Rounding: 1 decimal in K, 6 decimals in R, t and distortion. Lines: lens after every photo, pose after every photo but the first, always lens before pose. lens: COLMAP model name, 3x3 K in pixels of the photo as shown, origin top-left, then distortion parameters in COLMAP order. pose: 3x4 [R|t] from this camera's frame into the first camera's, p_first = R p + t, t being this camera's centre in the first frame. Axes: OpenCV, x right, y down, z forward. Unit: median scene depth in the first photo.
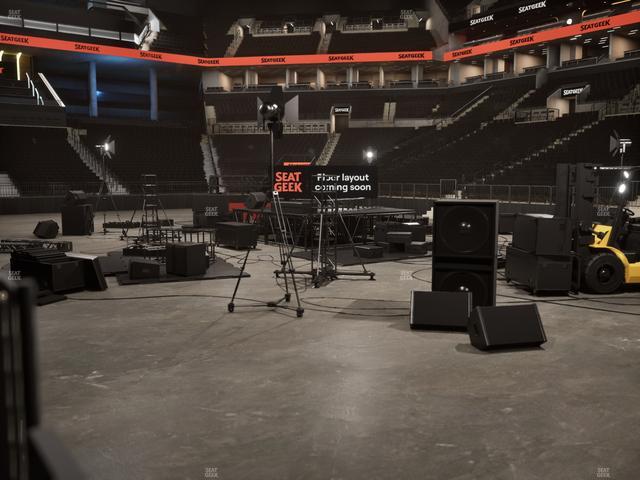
lens RADIAL K [[600.9, 0, 320.2], [0, 600.9, 239.1], [0, 0, 1]] dist [0.000305, 0.000000]
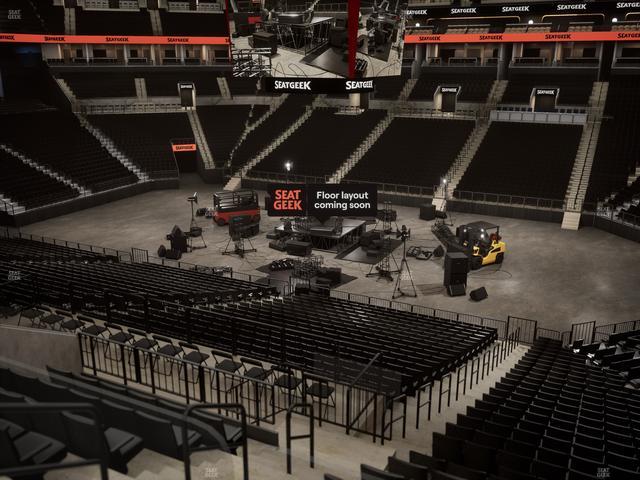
lens RADIAL K [[600.9, 0, 321.5], [0, 600.9, 240.9], [0, 0, 1]] dist [0.000305, 0.000000]
pose [[0.886542, -0.133325, 0.443021, -0.321458], [0.048625, 0.979125, 0.197358, -0.142351], [-0.460086, -0.153424, 0.874518, -0.265864]]
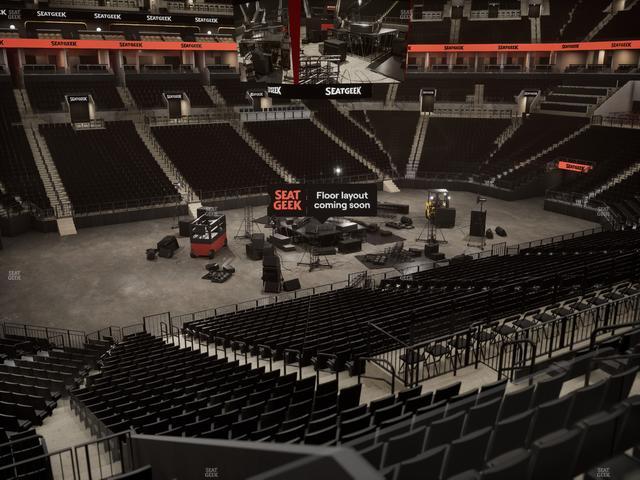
lens RADIAL K [[600.9, 0, 319.6], [0, 600.9, 241.3], [0, 0, 1]] dist [0.000305, 0.000000]
pose [[0.086860, -0.278399, 0.956530, -0.723660], [0.106394, 0.957260, 0.268951, -0.201354], [-0.990523, 0.078408, 0.112768, 0.287808]]
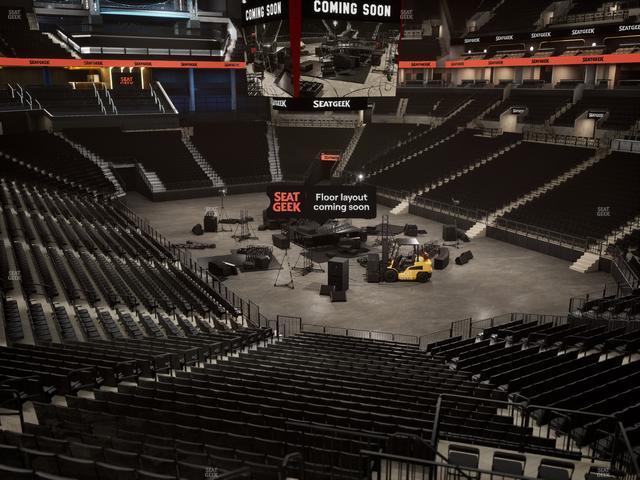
lens RADIAL K [[600.9, 0, 320.9], [0, 600.9, 241.3], [0, 0, 1]] dist [0.000305, 0.000000]
pose [[0.994019, 0.029047, -0.105272, 0.087994], [-0.012600, 0.988044, 0.153656, -0.124361], [0.108476, -0.151411, 0.982501, -0.437014]]
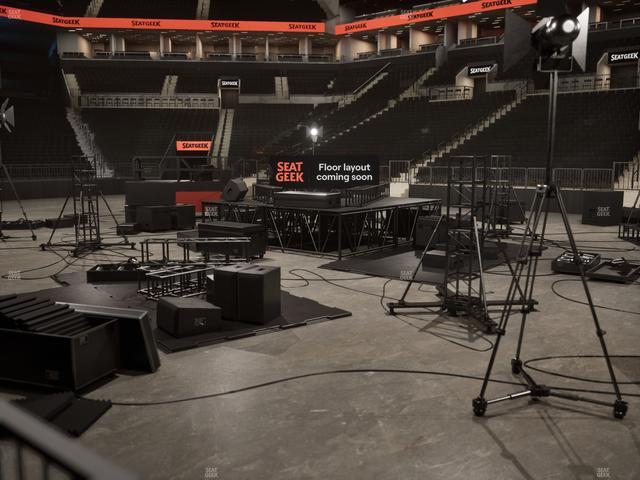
lens RADIAL K [[600.9, 0, 320.4], [0, 600.9, 239.4], [0, 0, 1]] dist [0.000305, 0.000000]
pose [[0.966451, -0.035960, 0.254321, -0.073432], [0.027817, 0.998981, 0.035541, -0.010164], [-0.255339, -0.027274, 0.966467, 0.093010]]
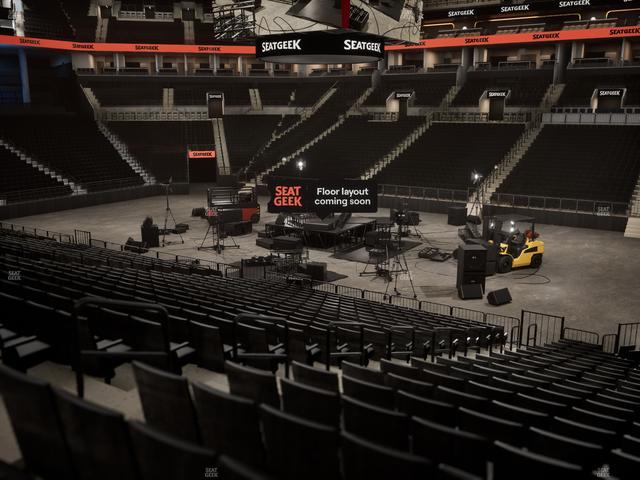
lens RADIAL K [[600.9, 0, 320.9], [0, 600.9, 240.9], [0, 0, 1]] dist [0.000305, 0.000000]
pose [[0.933694, -0.077383, 0.349610, -0.212707], [0.037634, 0.992169, 0.119100, -0.071310], [-0.356088, -0.098046, 0.929295, -0.195114]]
